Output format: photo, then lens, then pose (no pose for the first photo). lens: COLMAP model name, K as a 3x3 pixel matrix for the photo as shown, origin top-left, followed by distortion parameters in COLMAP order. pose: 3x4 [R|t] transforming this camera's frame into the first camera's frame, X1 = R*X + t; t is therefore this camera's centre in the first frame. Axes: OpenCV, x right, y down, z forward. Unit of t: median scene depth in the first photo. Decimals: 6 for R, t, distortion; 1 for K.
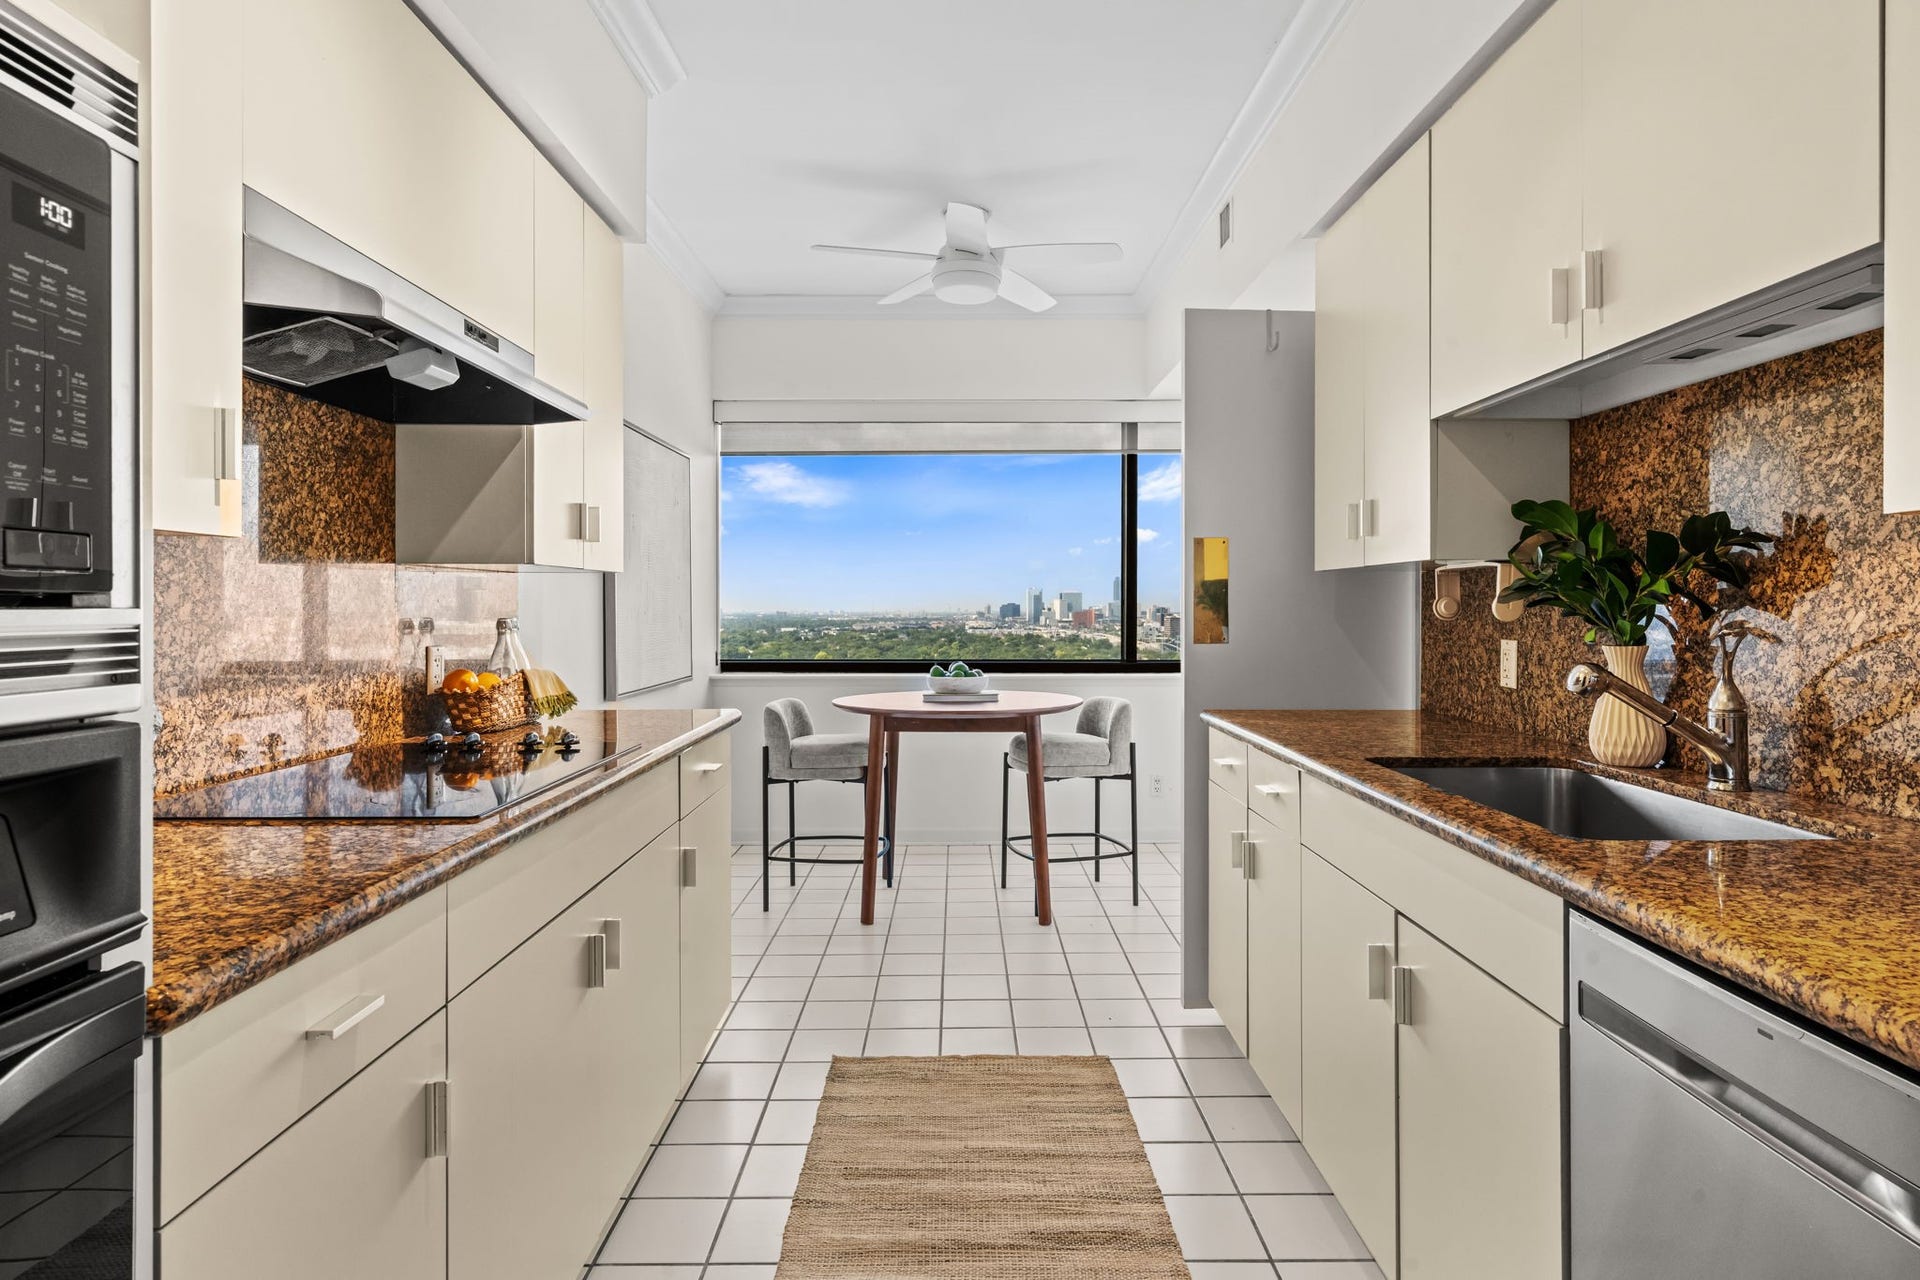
lens RADIAL K [[894.2, 0, 949.9], [0, 894.2, 604.3], [0, 0, 1]] dist [0.002390, 0.000049]
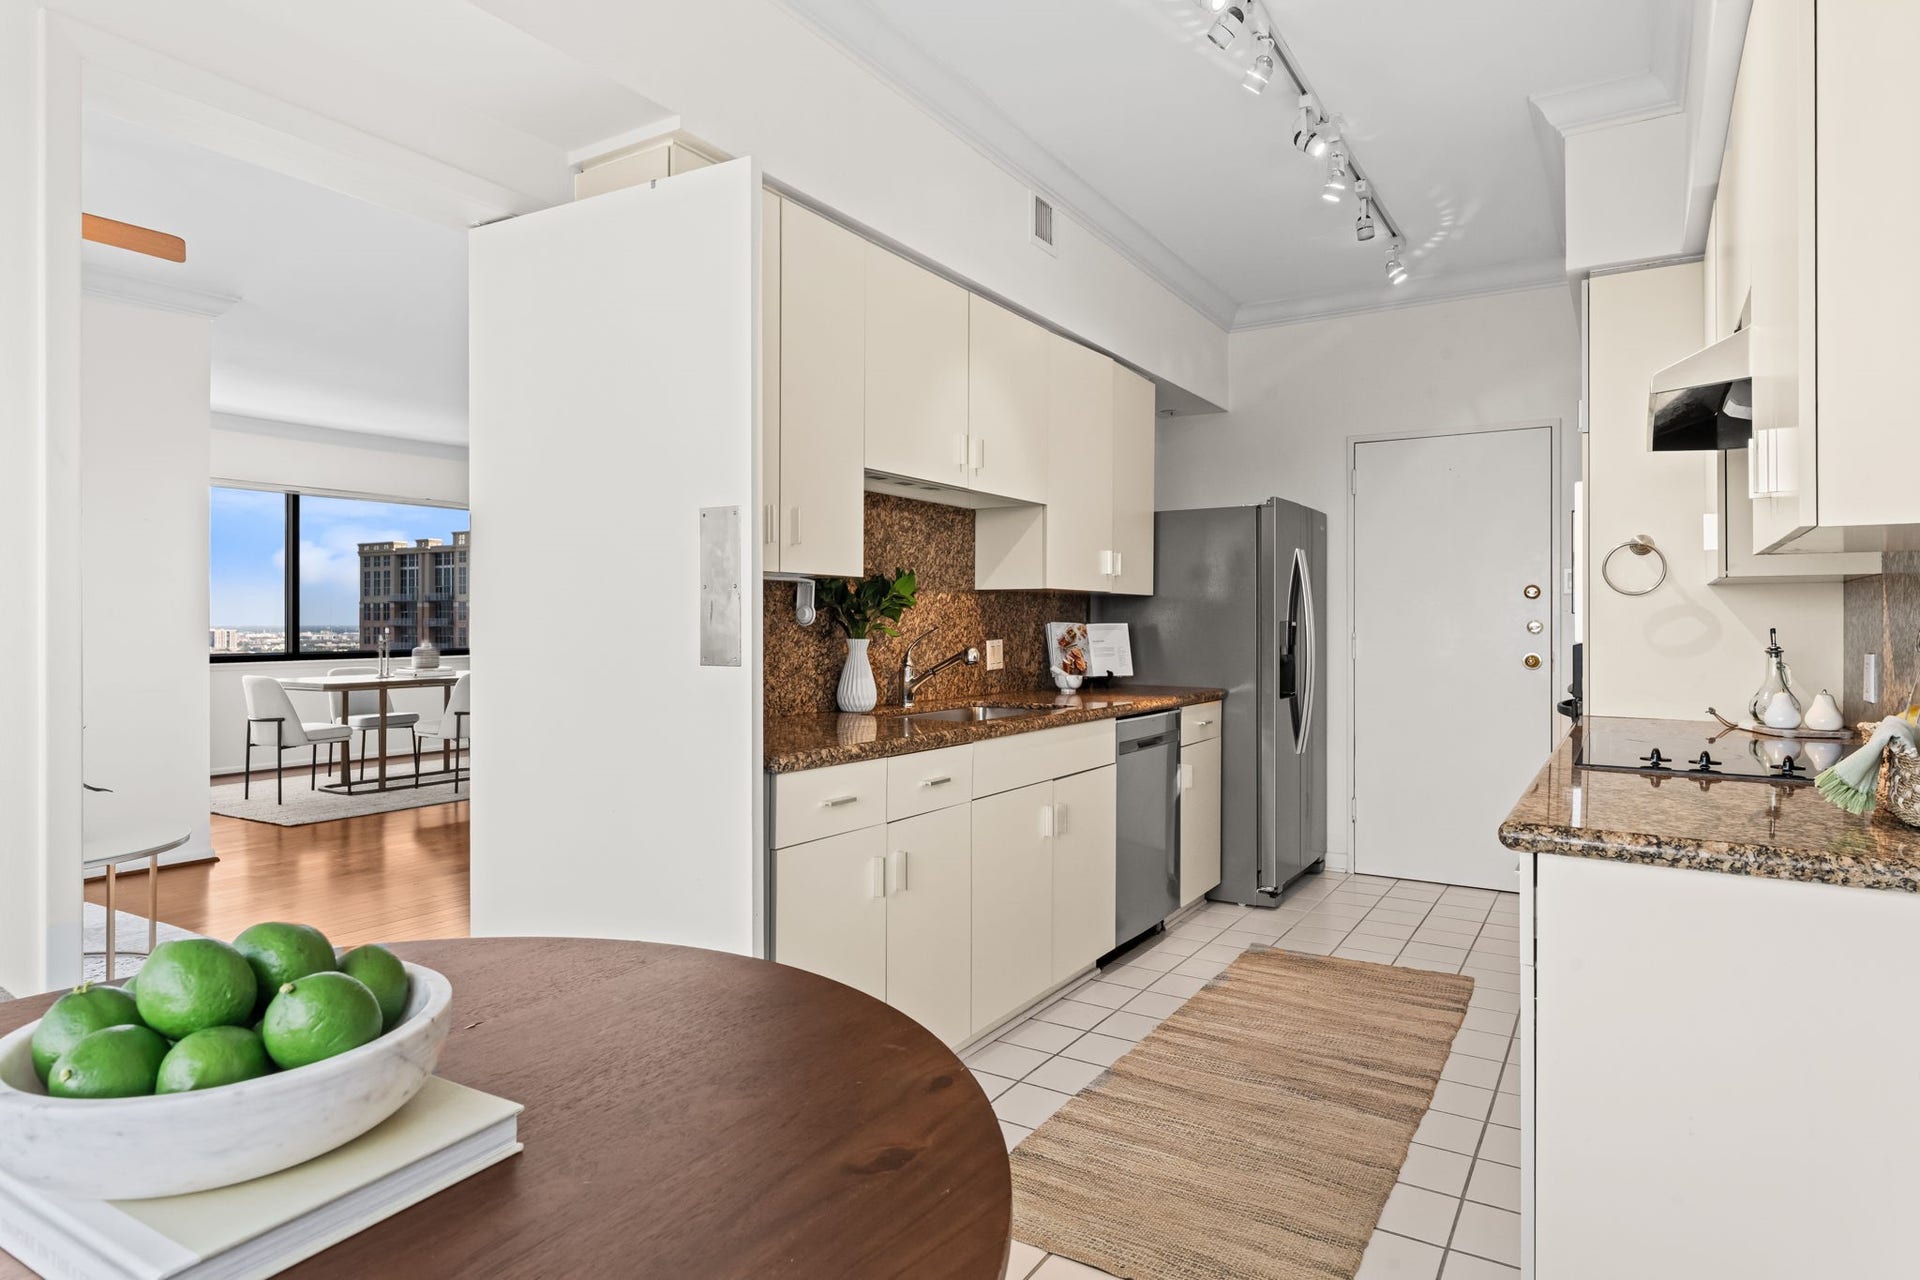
lens RADIAL K [[1048.3, 0, 961.5], [0, 1048.3, 610.2], [0, 0, 1]] dist [-0.000471, -0.000451]
pose [[-0.842519, 0.005384, 0.538640, -0.534084], [0.001676, 0.999971, -0.007374, 0.008368], [-0.538664, -0.005310, -0.842504, 3.078682]]
